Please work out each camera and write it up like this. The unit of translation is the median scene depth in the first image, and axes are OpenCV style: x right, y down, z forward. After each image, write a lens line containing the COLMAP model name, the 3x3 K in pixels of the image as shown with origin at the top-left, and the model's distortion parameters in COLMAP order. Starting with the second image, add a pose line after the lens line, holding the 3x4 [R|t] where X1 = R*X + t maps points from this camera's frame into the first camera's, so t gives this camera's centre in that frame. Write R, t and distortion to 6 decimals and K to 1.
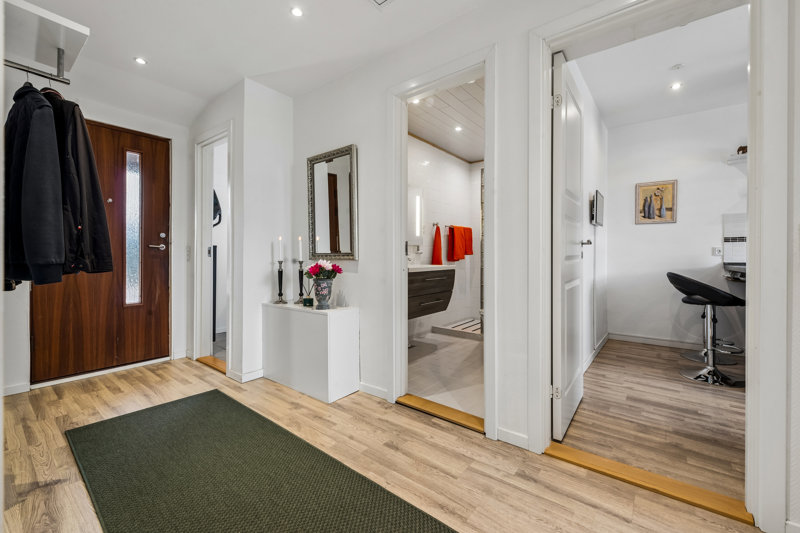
lens RADIAL K [[327.6, 0, 398.8], [0, 327.6, 251.7], [0, 0, 1]] dist [0.000092, -0.000259]
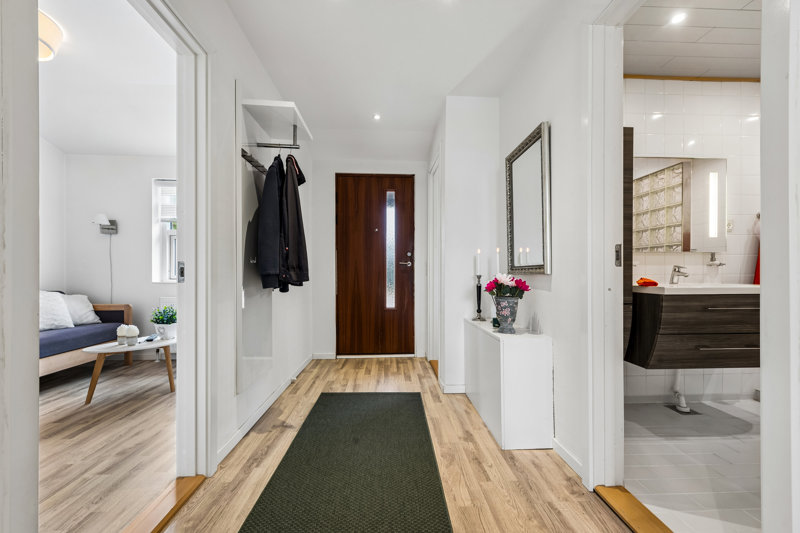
lens RADIAL K [[313.7, 0, 404.9], [0, 313.7, 270.4], [0, 0, 1]] dist [0.006335, -0.000243]
pose [[0.664264, -0.007479, -0.747460, 0.192357], [0.011298, 0.999936, 0.000035, 0.012999], [0.747412, -0.008468, 0.664306, 0.271741]]
